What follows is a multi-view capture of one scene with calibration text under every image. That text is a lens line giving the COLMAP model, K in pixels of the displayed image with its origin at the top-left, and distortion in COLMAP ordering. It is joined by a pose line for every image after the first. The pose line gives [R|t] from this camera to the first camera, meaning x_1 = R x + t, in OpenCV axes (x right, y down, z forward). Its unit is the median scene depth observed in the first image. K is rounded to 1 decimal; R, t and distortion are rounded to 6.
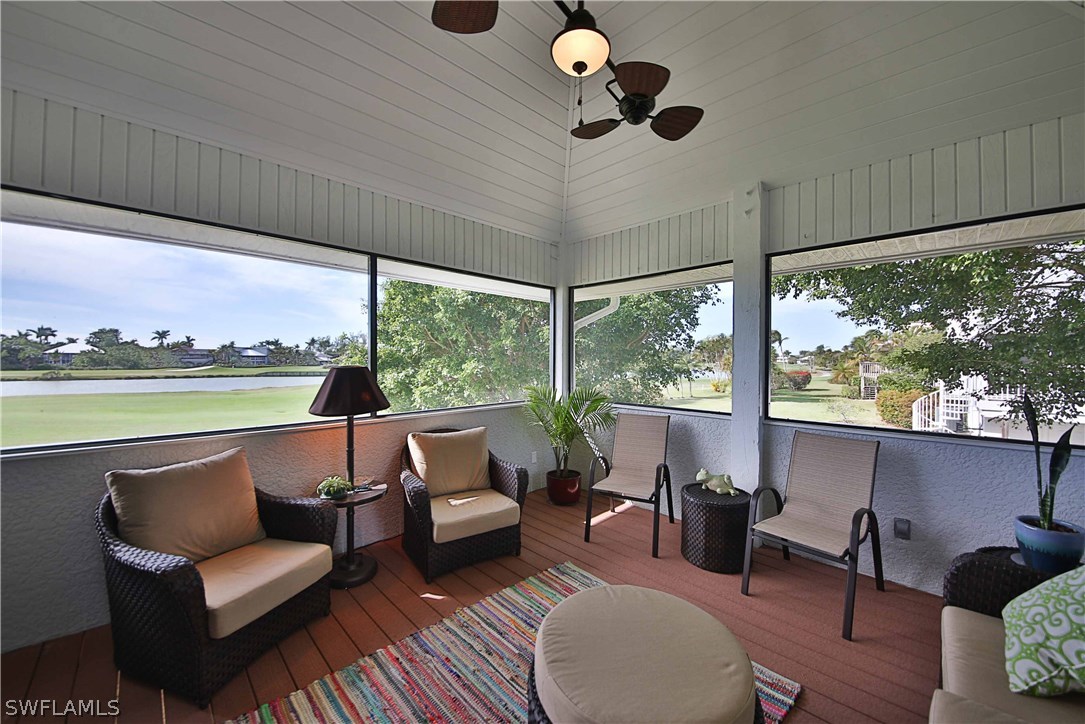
lens RADIAL K [[408.1, 0, 541.9], [0, 408.1, 356.5], [0, 0, 1]] dist [-0.002365, -0.002593]
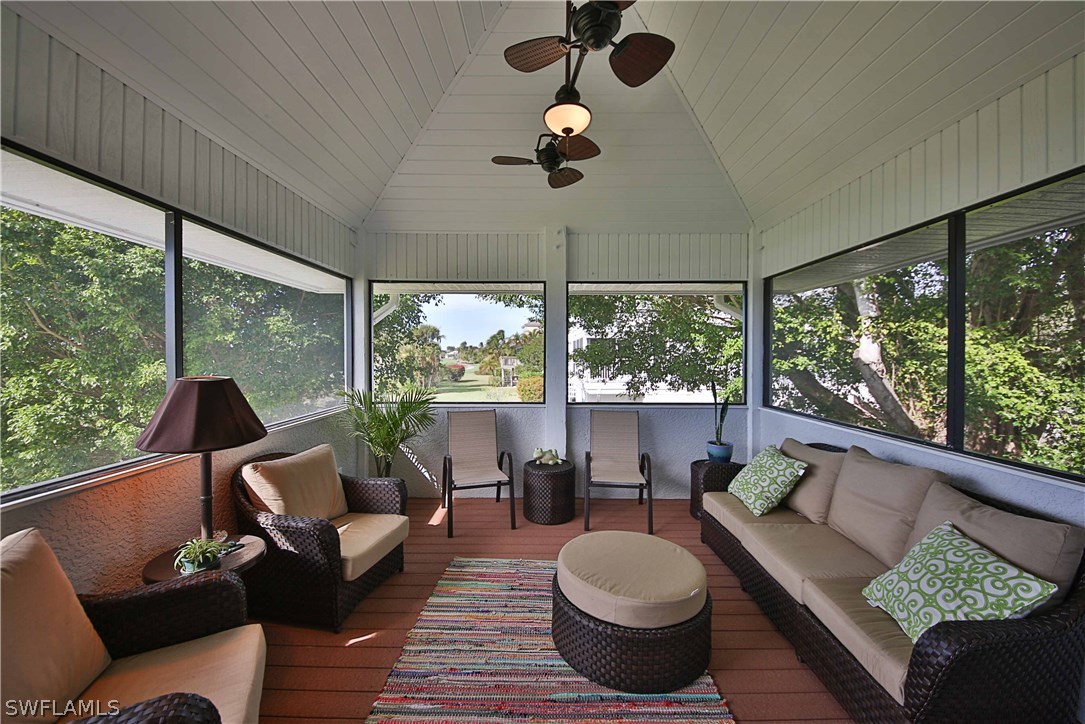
lens RADIAL K [[427.8, 0, 539.1], [0, 427.8, 354.5], [0, 0, 1]] dist [0.002894, -0.001072]
pose [[0.714857, -0.002348, 0.699267, -0.535831], [-0.003313, 0.999972, 0.006743, -0.022222], [-0.699263, -0.007137, 0.714829, 0.071452]]
